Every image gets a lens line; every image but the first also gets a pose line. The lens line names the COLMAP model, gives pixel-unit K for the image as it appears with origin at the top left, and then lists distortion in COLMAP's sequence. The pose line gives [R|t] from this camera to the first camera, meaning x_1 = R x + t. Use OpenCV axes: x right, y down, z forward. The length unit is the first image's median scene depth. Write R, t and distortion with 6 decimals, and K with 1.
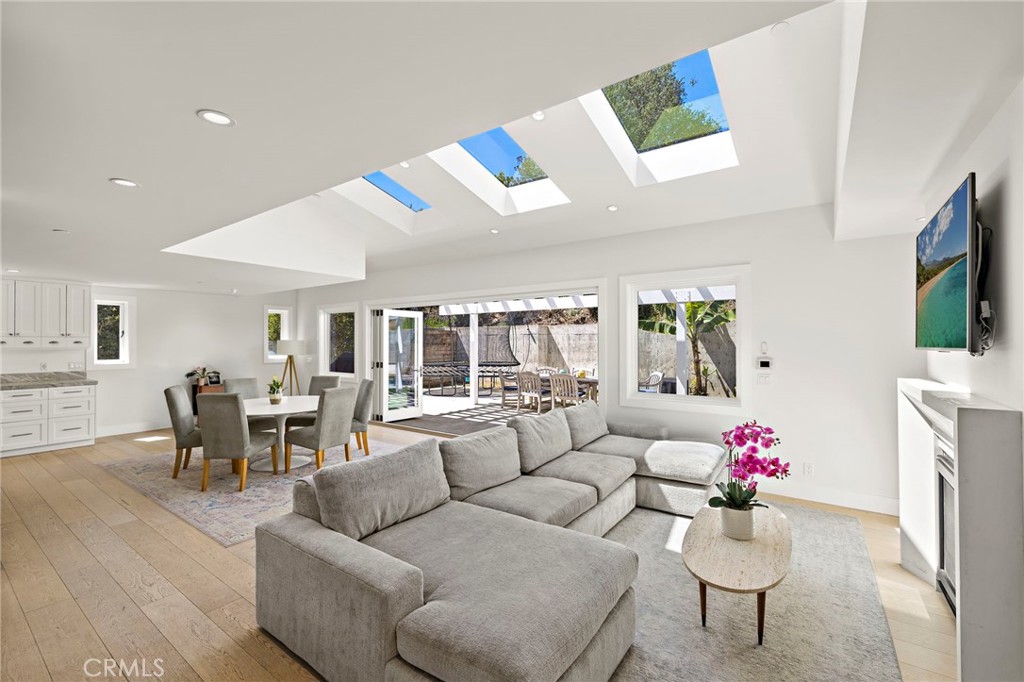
lens RADIAL K [[430.7, 0, 513.2], [0, 430.7, 338.7], [0, 0, 1]] dist [-0.001520, 0.000194]
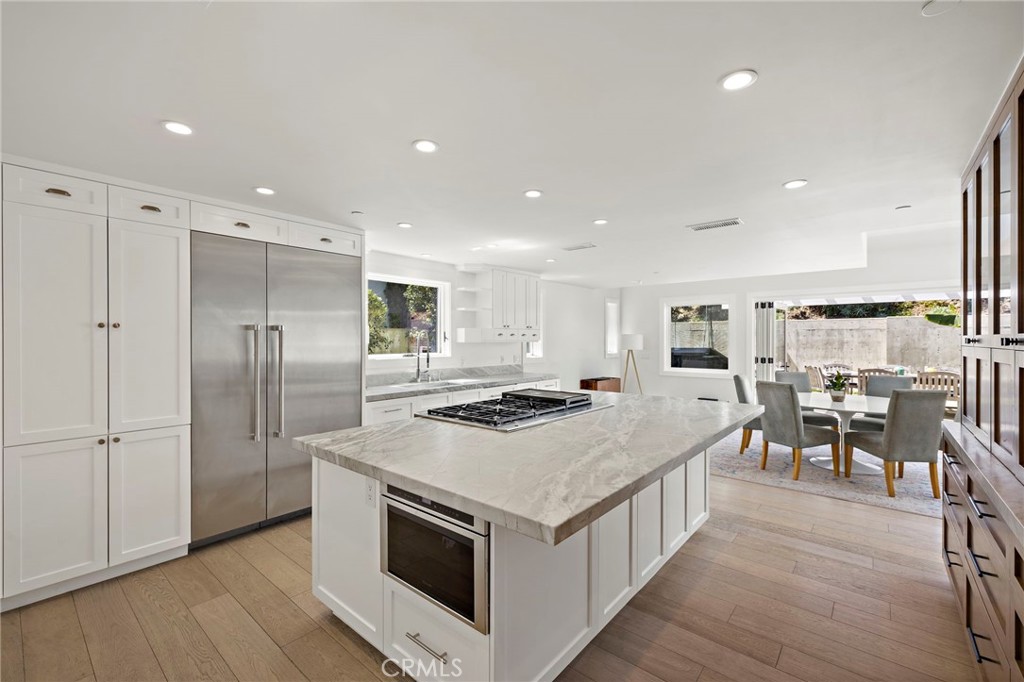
lens RADIAL K [[430.7, 0, 510.6], [0, 430.7, 338.9], [0, 0, 1]] dist [-0.001520, 0.000194]
pose [[0.995272, 0.003802, -0.097050, -0.991961], [-0.003090, 0.999967, 0.007493, 0.010607], [0.097076, -0.007158, 0.995251, 0.012040]]
